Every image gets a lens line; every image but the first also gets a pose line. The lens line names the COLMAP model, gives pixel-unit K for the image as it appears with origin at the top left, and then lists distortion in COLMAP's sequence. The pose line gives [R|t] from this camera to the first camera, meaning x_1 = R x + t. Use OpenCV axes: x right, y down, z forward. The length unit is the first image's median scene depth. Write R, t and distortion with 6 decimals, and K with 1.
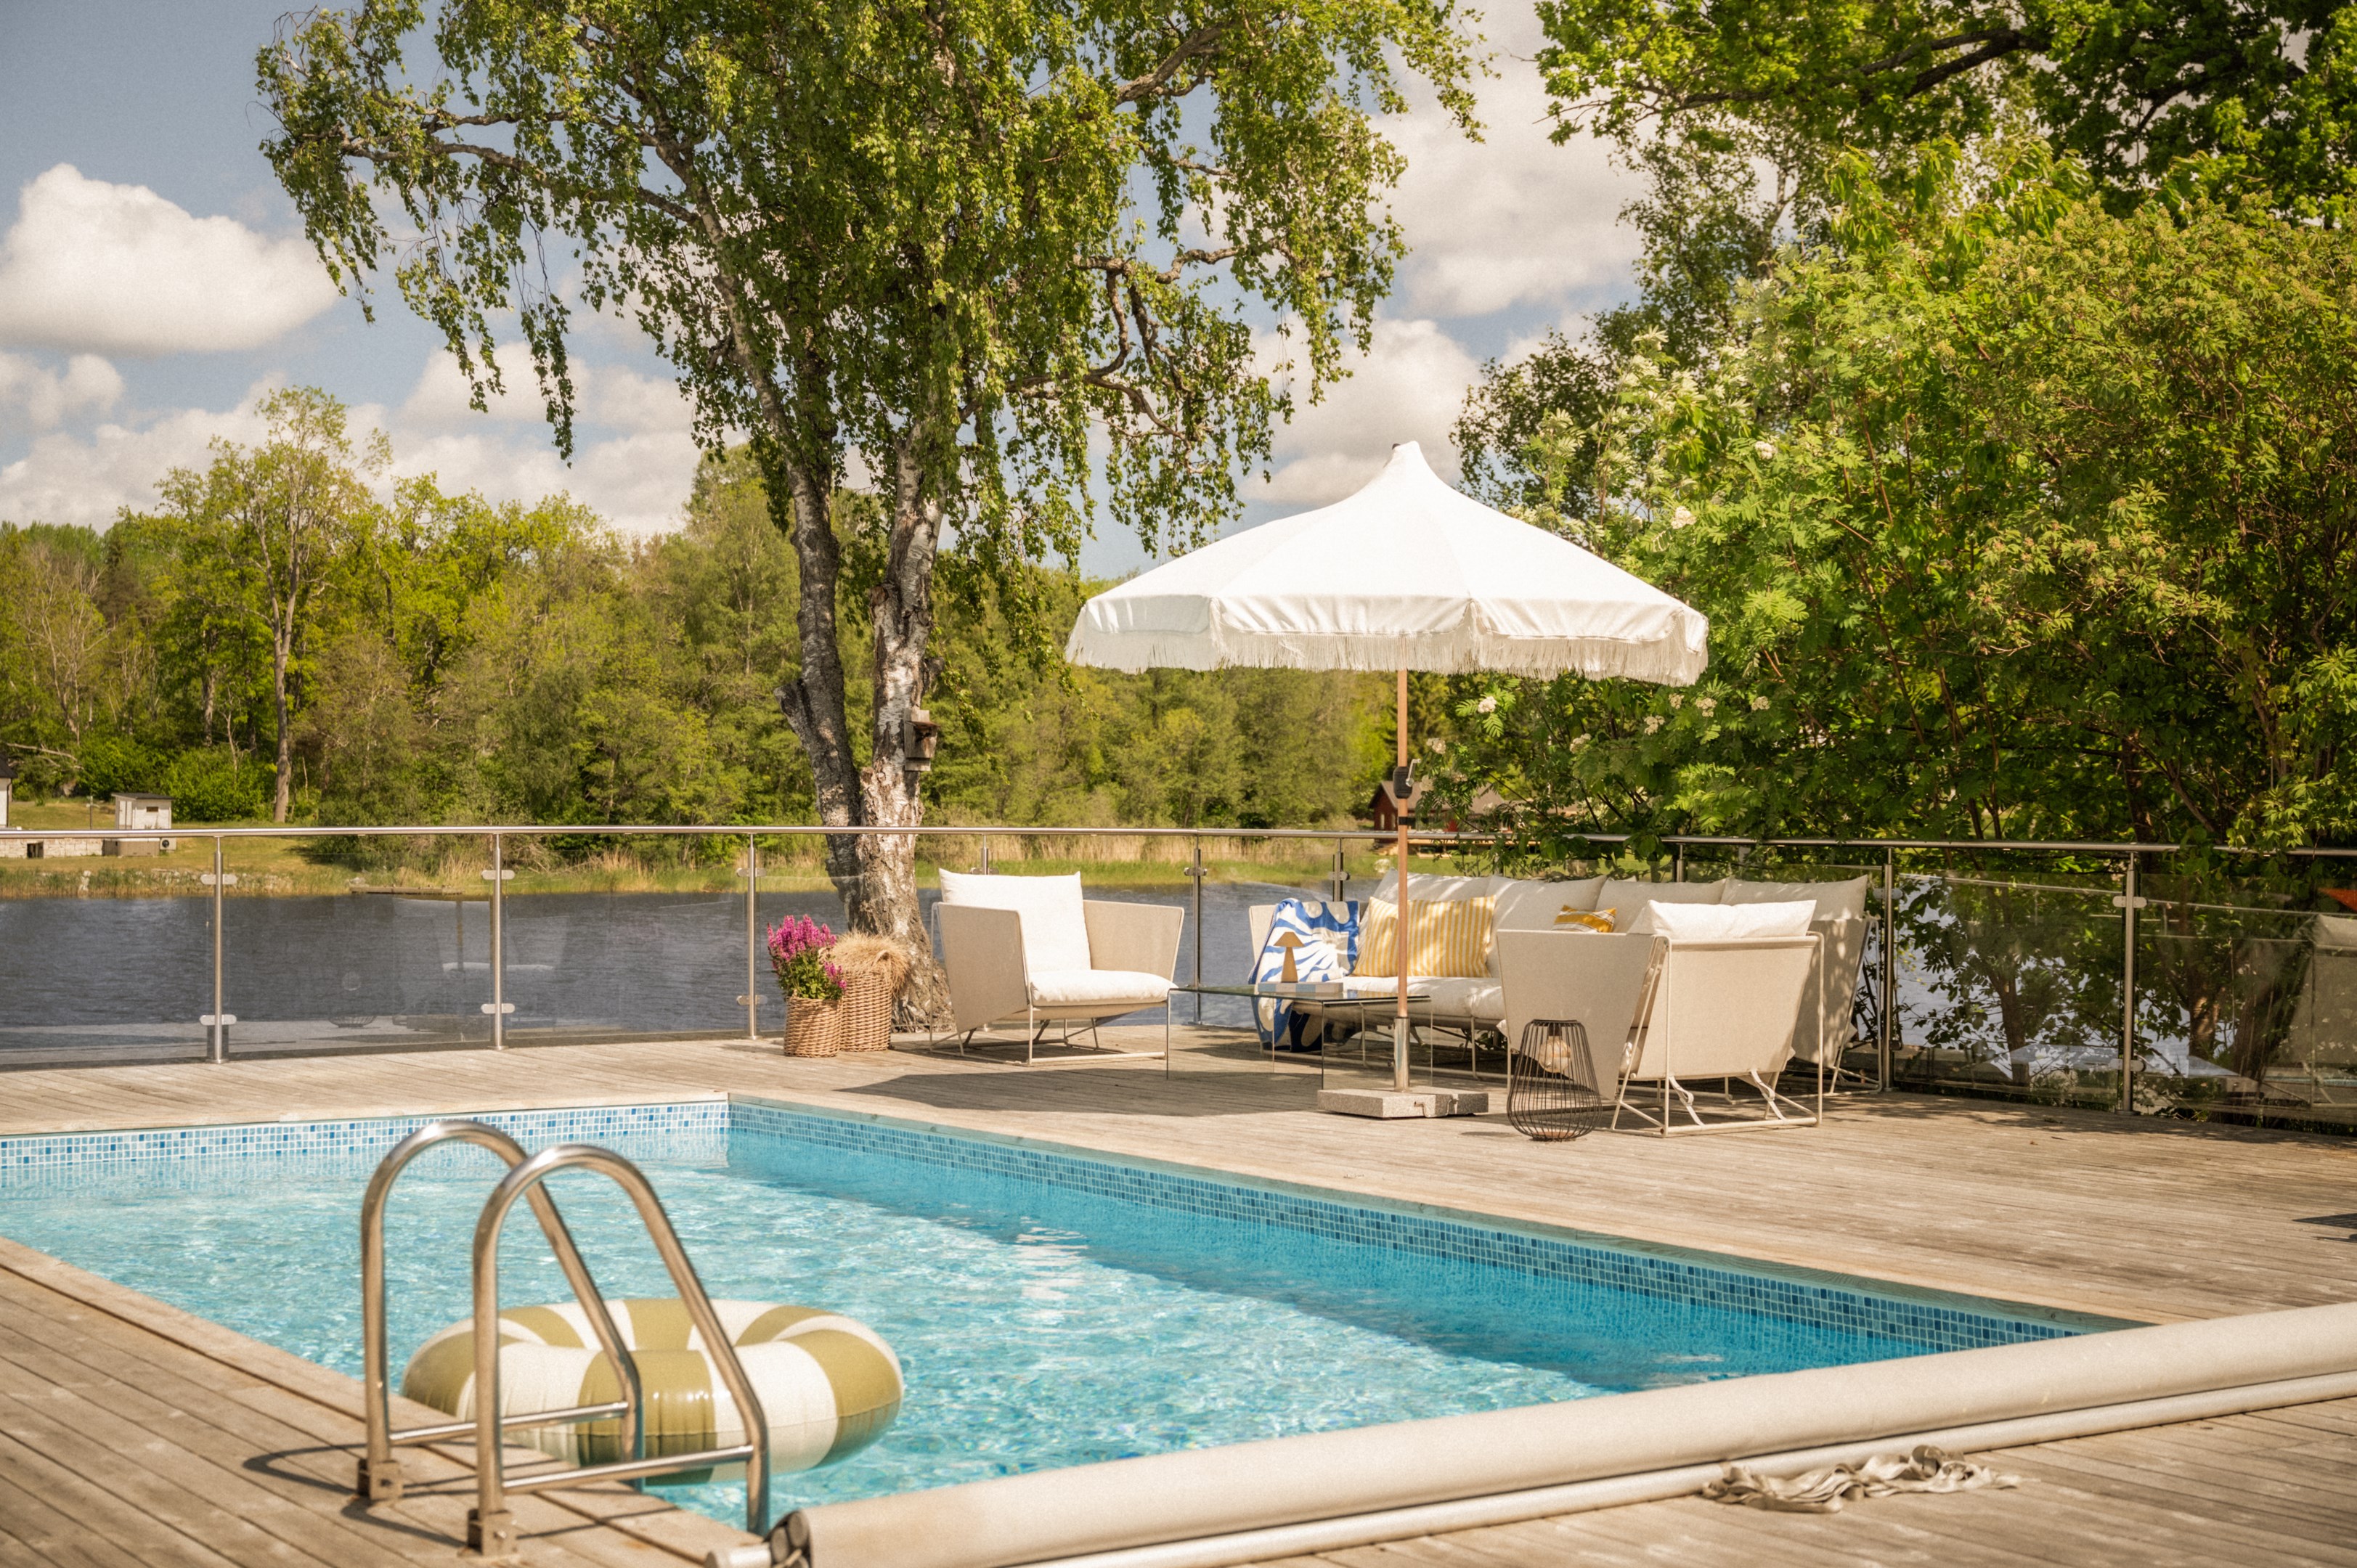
lens RADIAL K [[3336.6, 0, 1178.8], [0, 3336.6, 790.1], [0, 0, 1]] dist [0.022886, 0.000000]
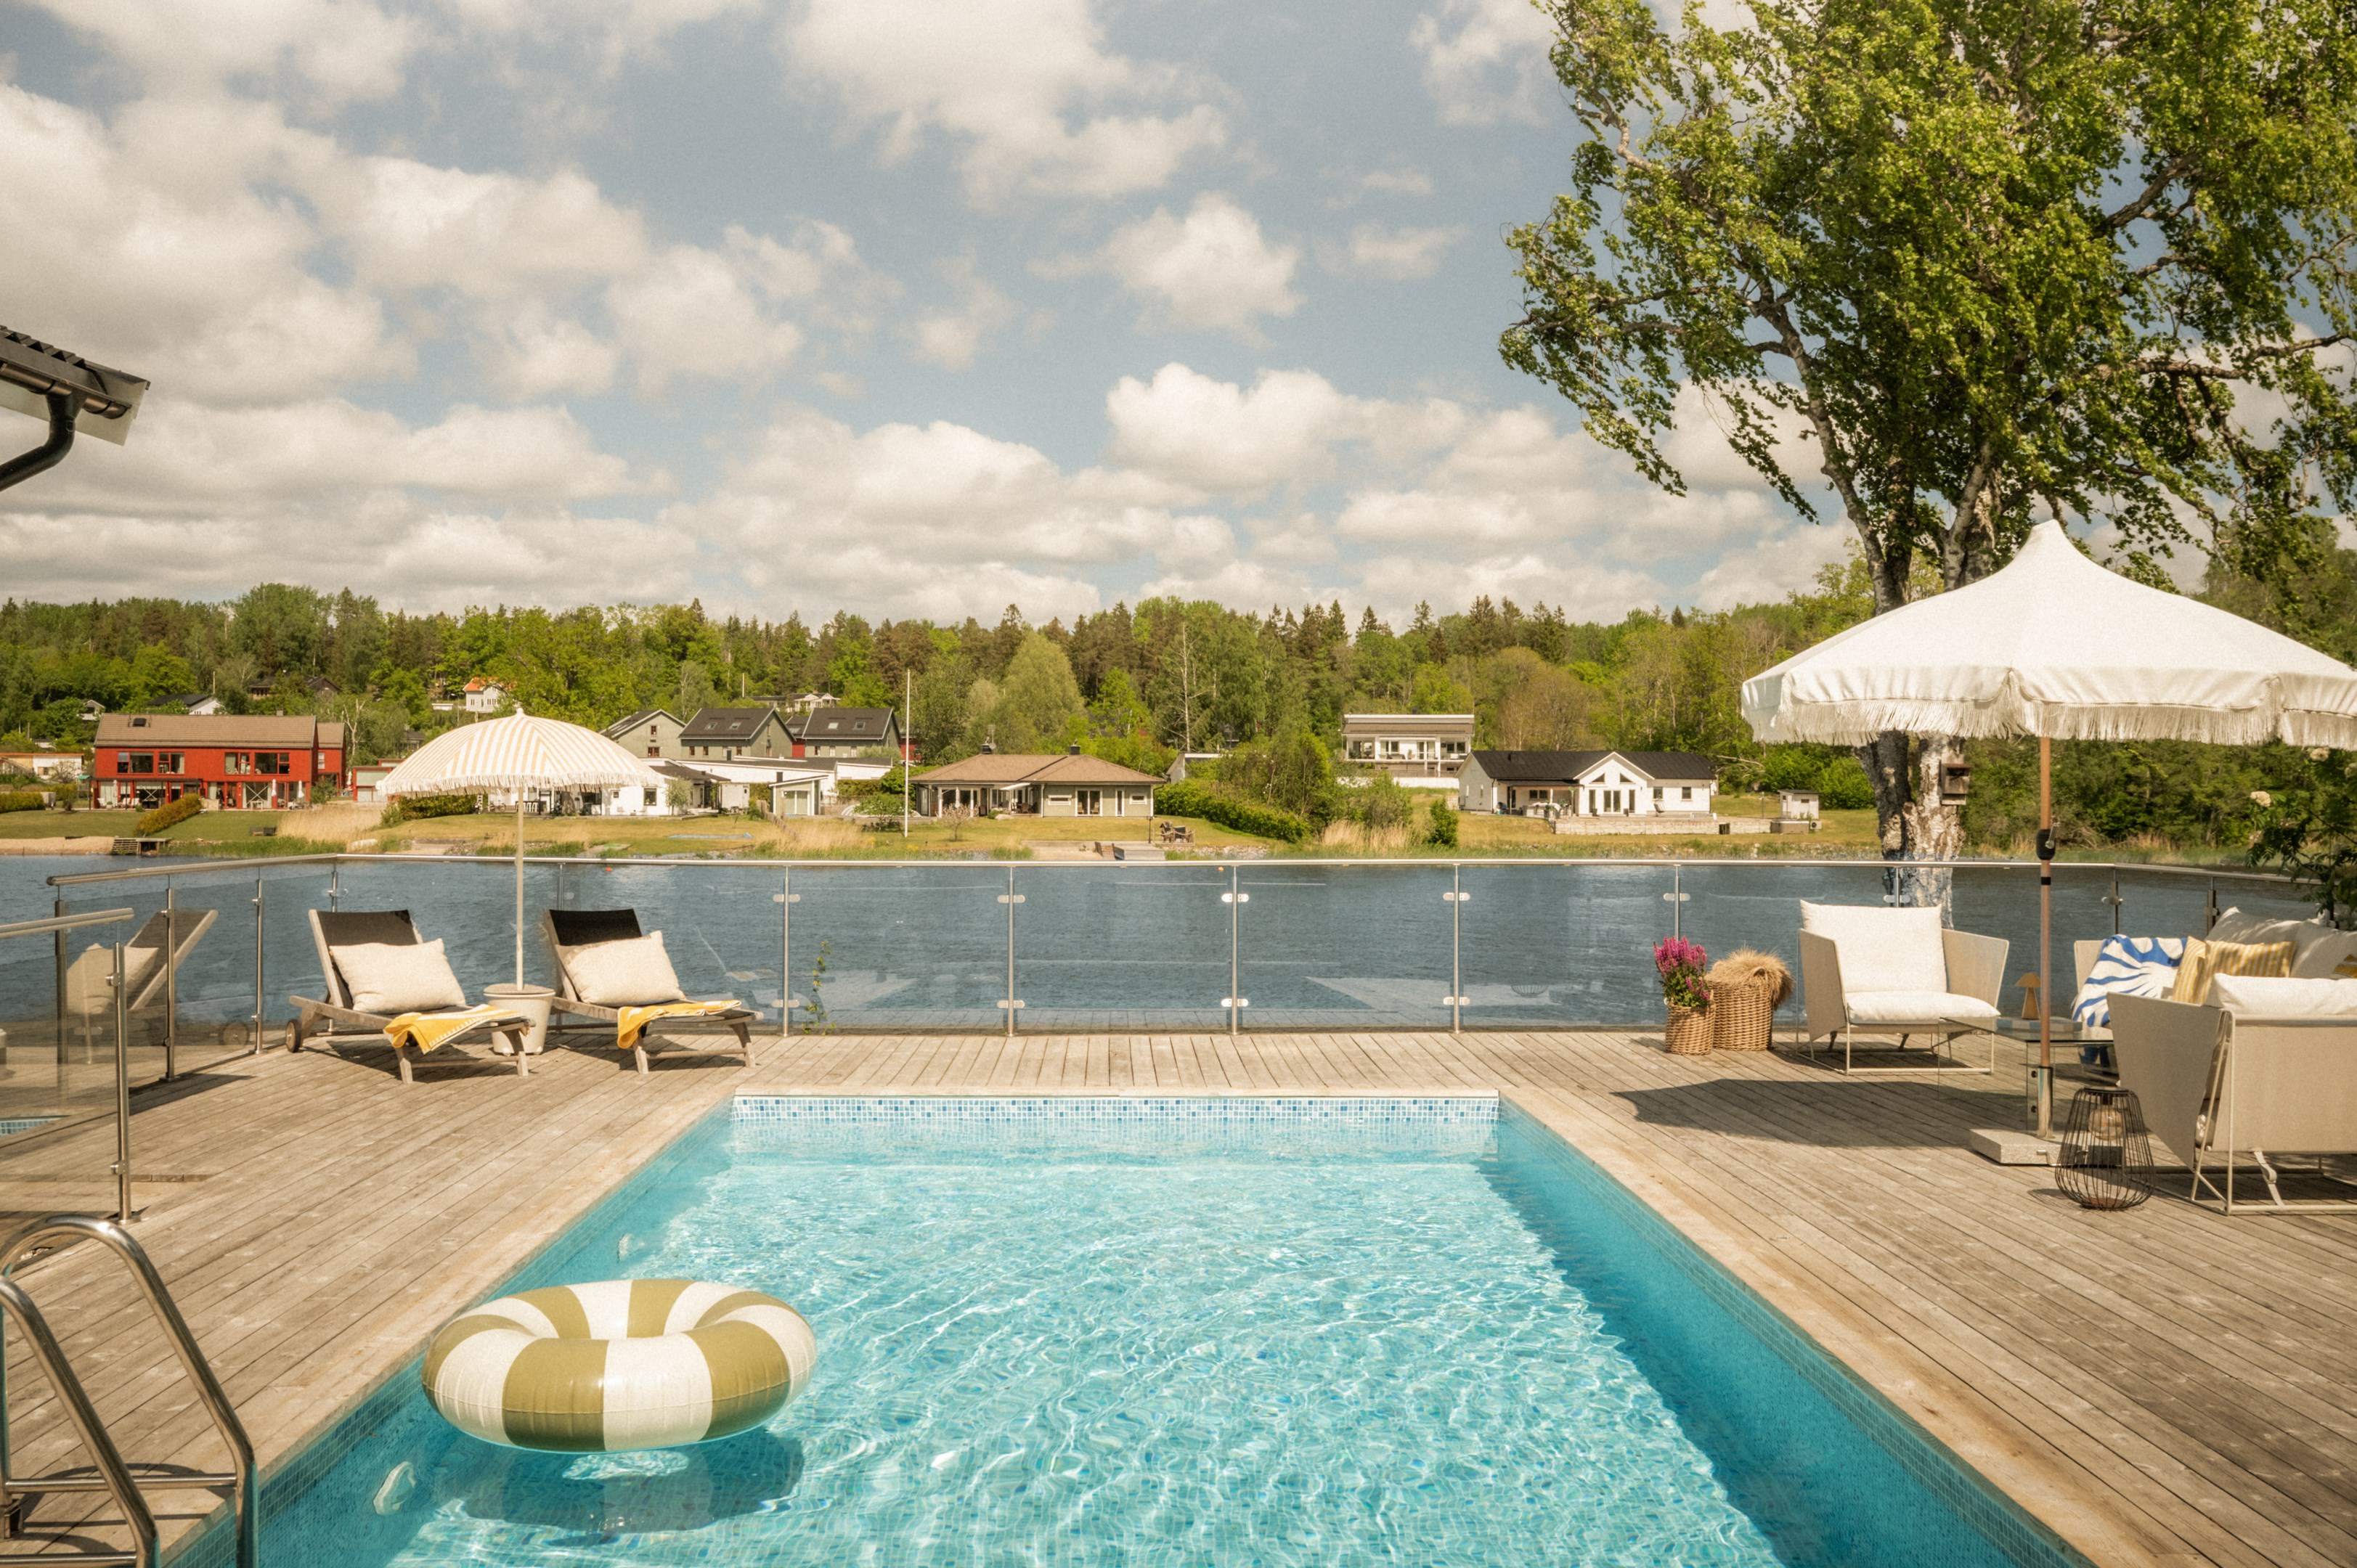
lens RADIAL K [[2350.3, 0, 1180.8], [0, 2350.3, 783.7], [0, 0, 1]] dist [0.013266, 0.000000]
pose [[0.845845, -0.002458, -0.533424, 0.185663], [0.001826, 0.999997, -0.001713, -0.016495], [0.533426, 0.000475, 0.845847, 0.177649]]
